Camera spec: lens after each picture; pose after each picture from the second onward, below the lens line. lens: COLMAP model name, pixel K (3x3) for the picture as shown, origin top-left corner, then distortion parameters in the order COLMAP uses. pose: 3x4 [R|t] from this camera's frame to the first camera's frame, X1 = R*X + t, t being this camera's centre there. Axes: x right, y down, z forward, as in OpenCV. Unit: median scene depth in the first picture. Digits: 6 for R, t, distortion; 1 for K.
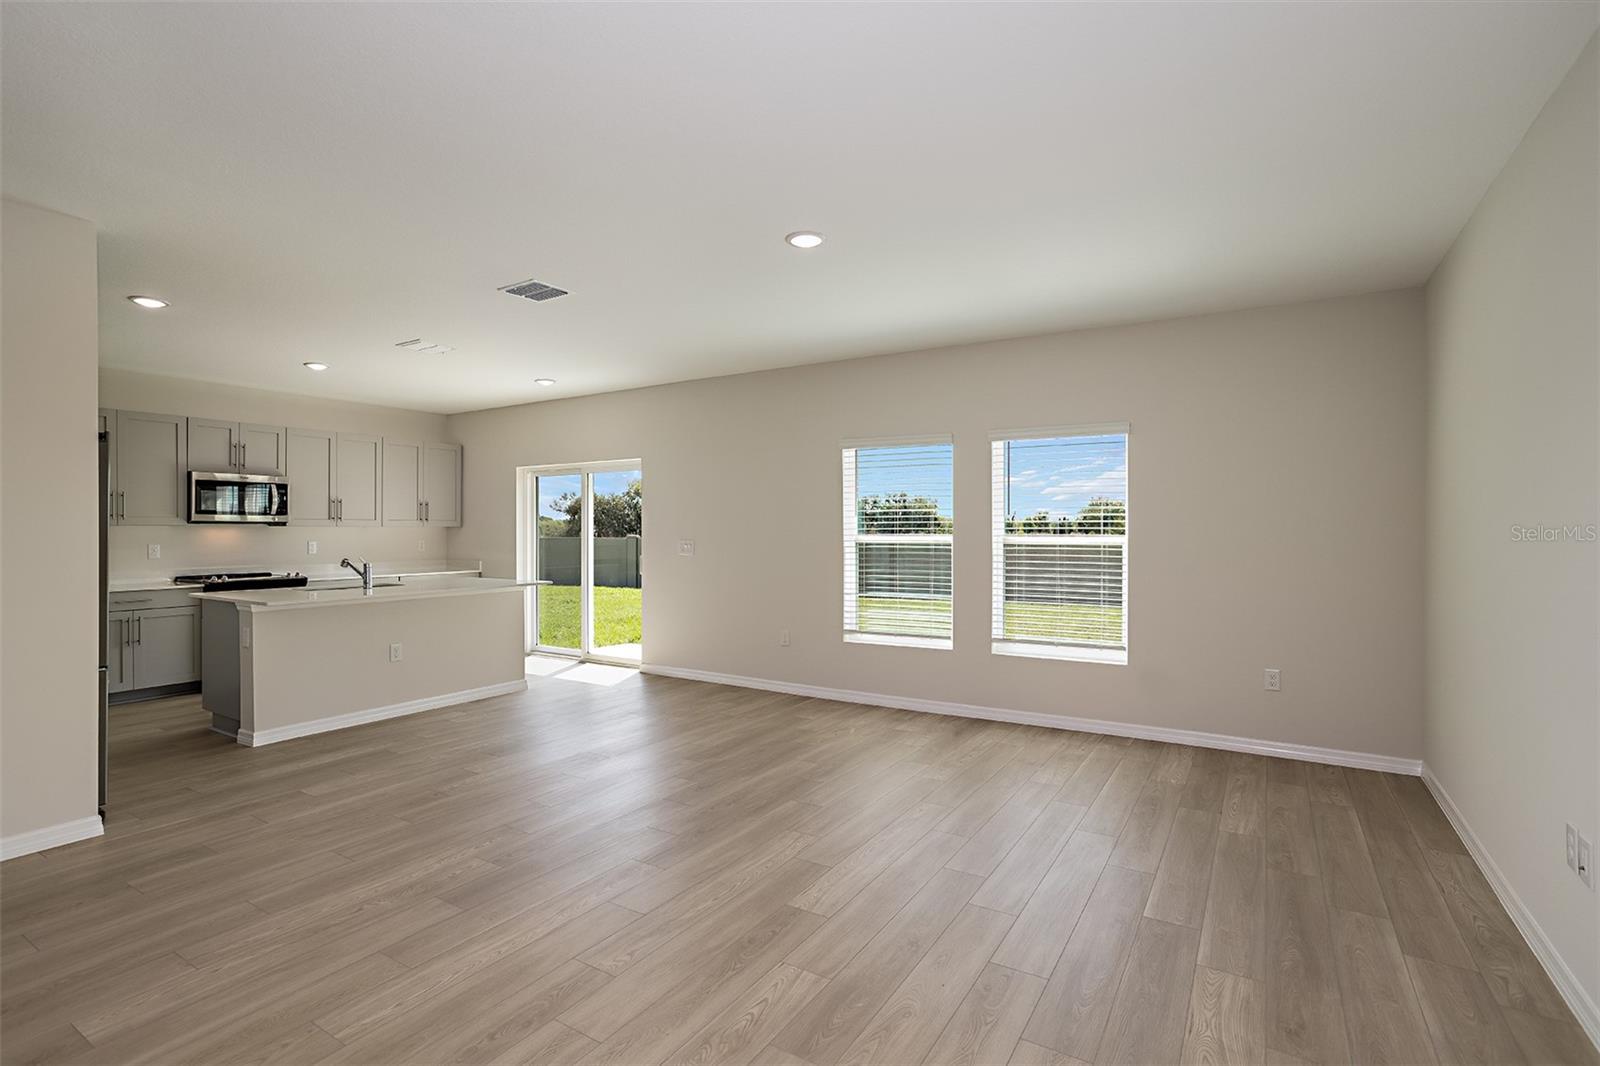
lens RADIAL K [[768.1, 0, 787.7], [0, 768.1, 532.6], [0, 0, 1]] dist [-0.043513, 0.026417]
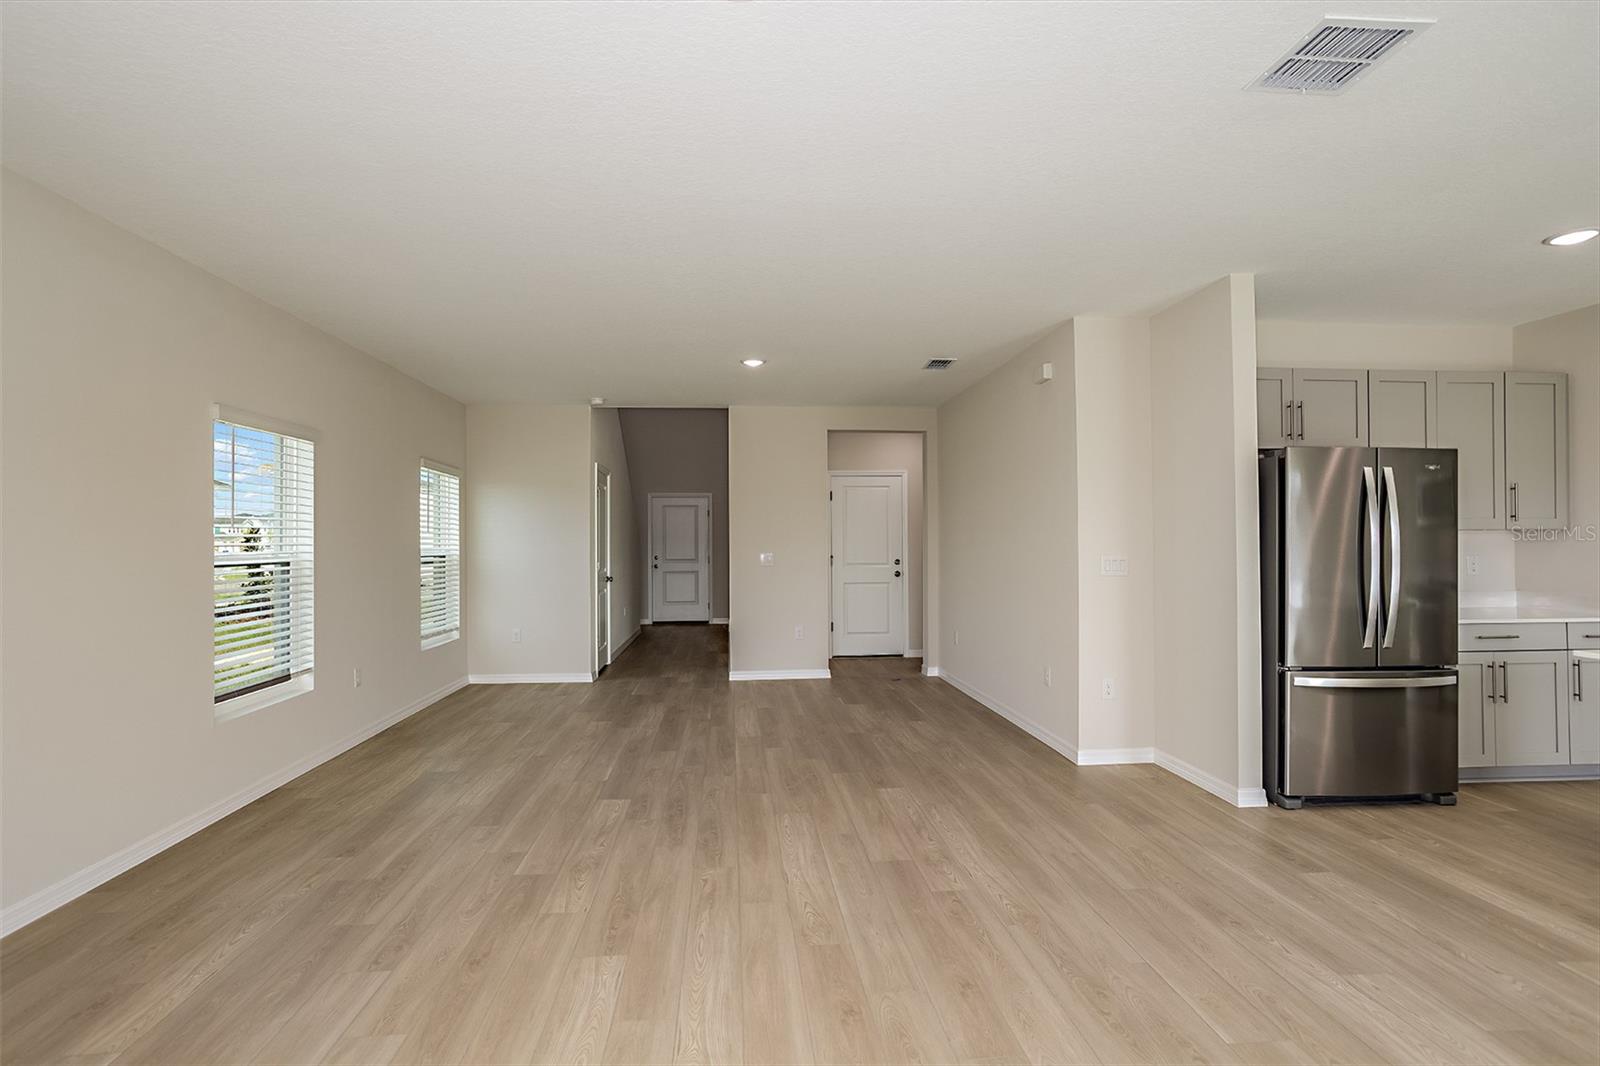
lens RADIAL K [[771.9, 0, 792.6], [0, 771.9, 527.3], [0, 0, 1]] dist [-0.047918, 0.029160]
pose [[-0.799956, -0.005263, -0.600036, 0.189178], [0.004717, 0.999875, -0.015060, -0.004882], [0.600041, -0.014878, -0.799831, 0.901276]]
